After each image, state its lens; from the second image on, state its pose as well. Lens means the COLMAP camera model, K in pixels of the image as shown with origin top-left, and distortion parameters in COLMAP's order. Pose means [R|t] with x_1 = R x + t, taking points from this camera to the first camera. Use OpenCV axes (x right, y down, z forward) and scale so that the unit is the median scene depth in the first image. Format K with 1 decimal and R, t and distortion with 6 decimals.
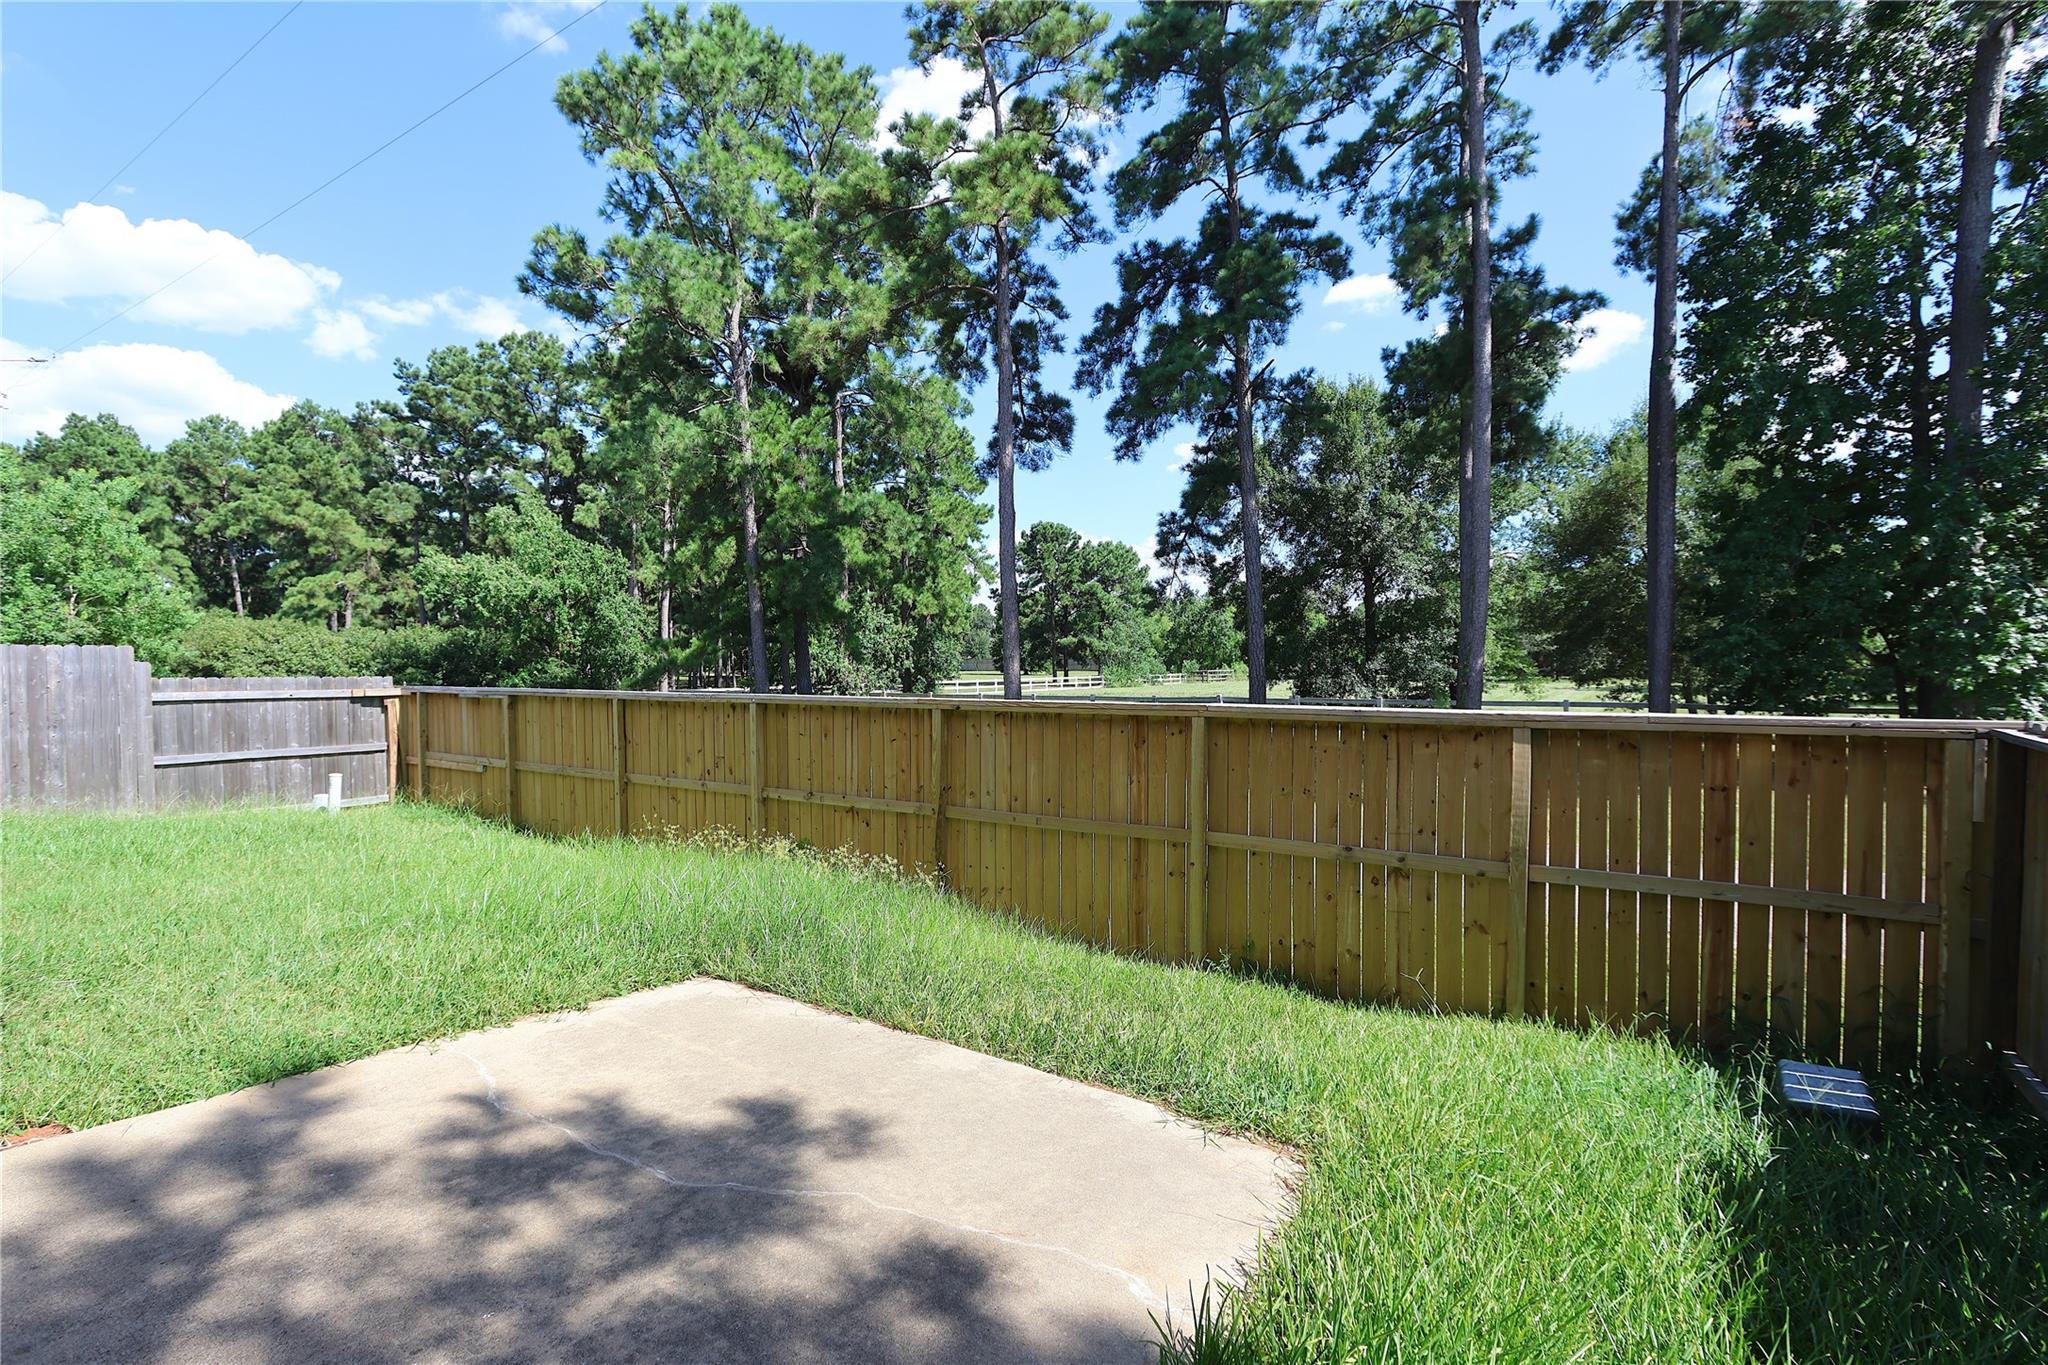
lens RADIAL K [[954.3, 0, 1025.6], [0, 954.3, 676.9], [0, 0, 1]] dist [-0.002134, -0.000327]
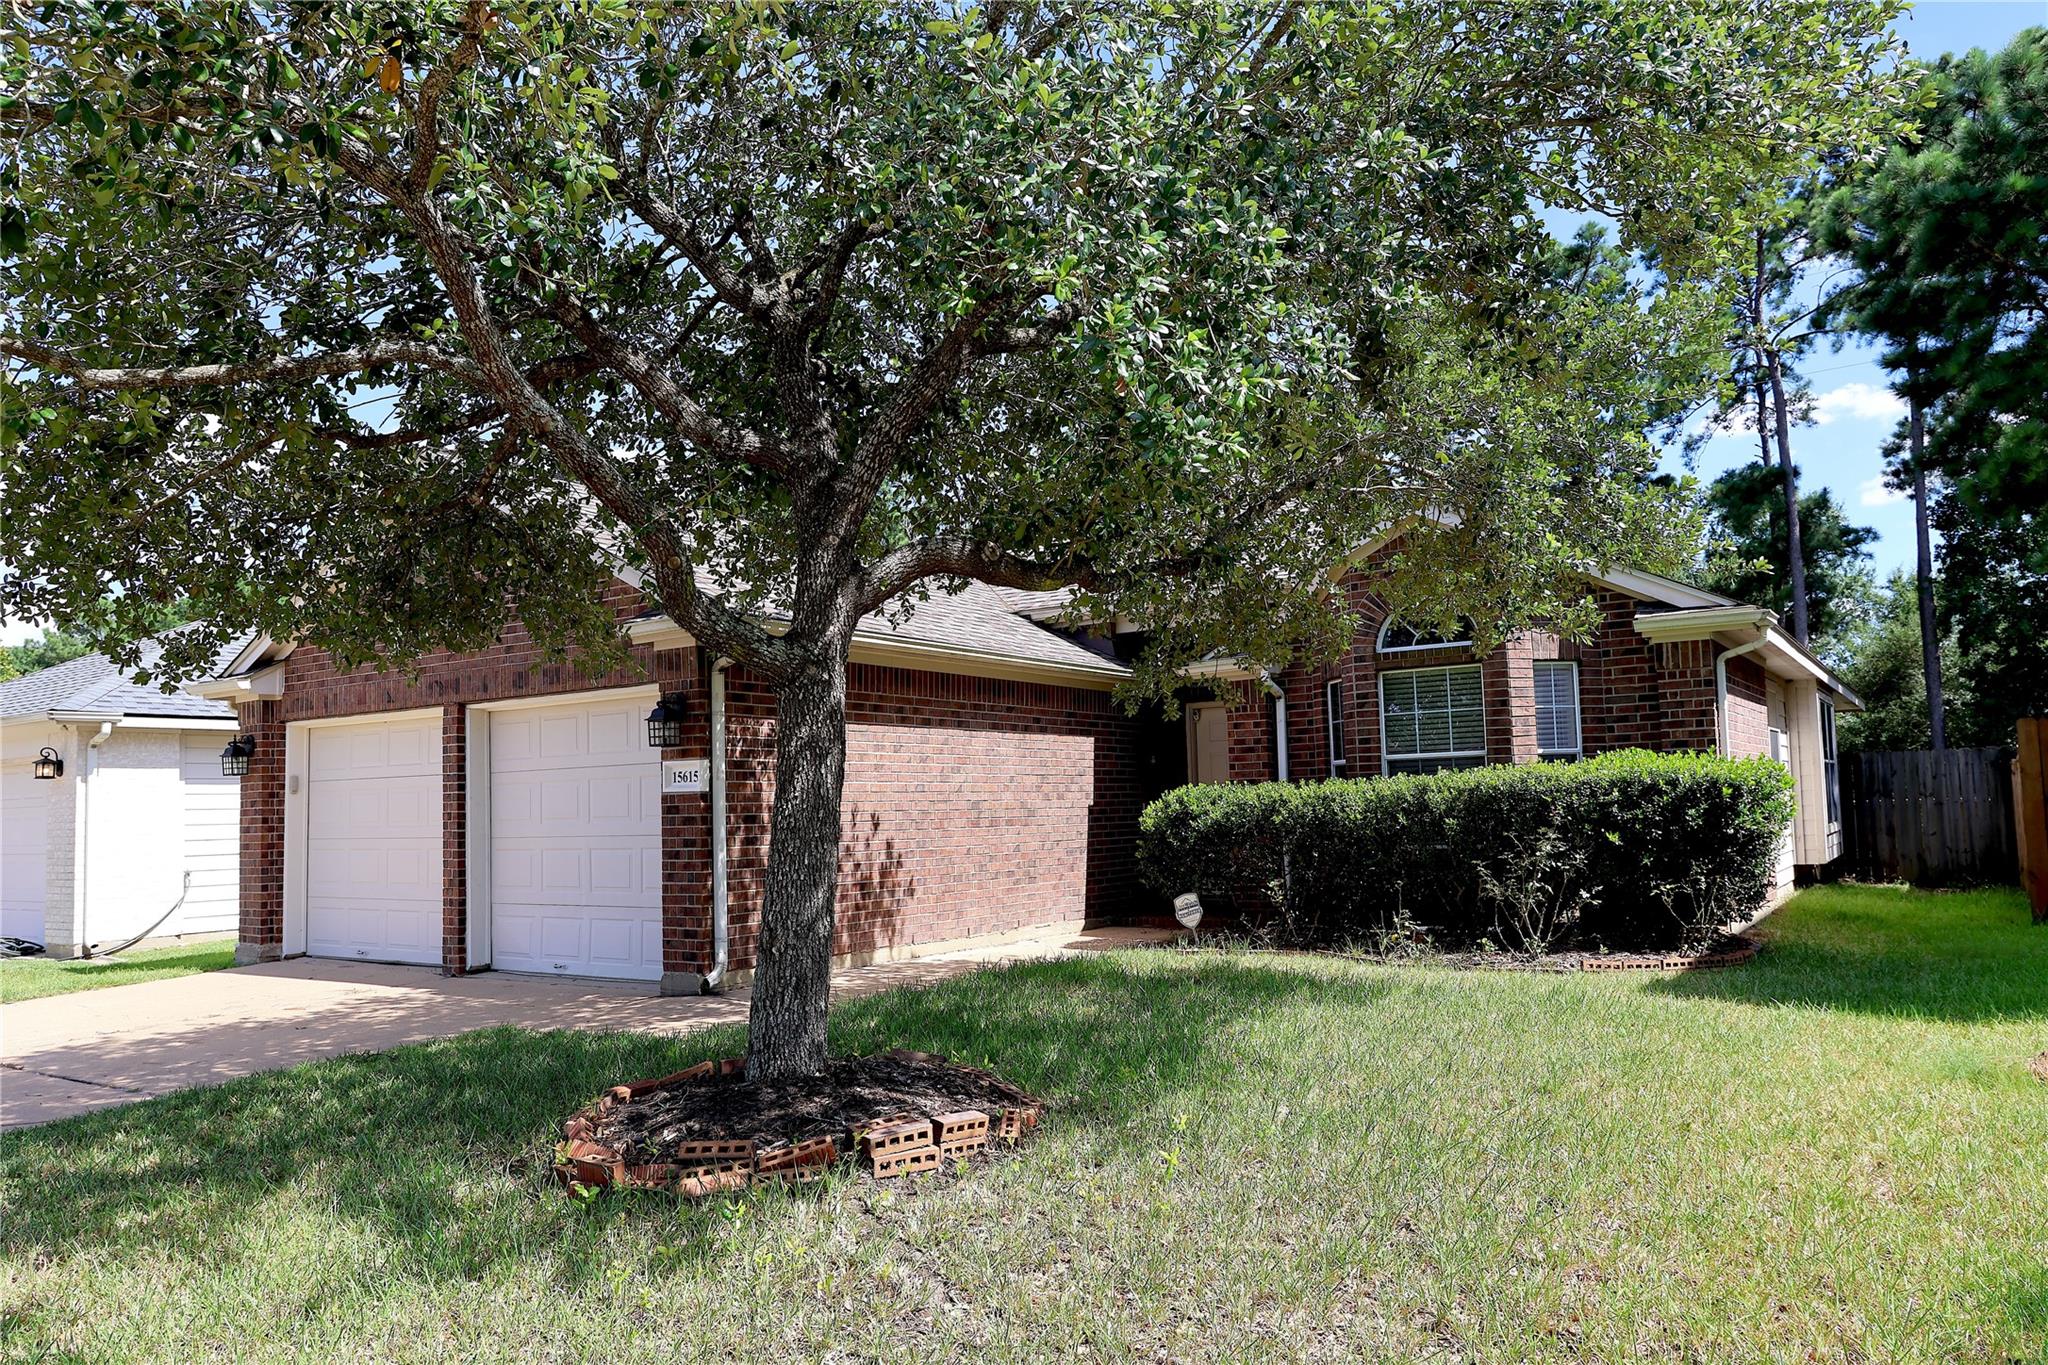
lens RADIAL K [[1433.6, 0, 1022.2], [0, 1433.6, 694.6], [0, 0, 1]] dist [-0.001164, -0.001509]
pose [[0.999677, -0.024574, -0.006456, -0.577136], [0.023840, 0.995072, -0.096243, 0.011557], [0.008790, 0.096058, 0.995337, -0.973993]]
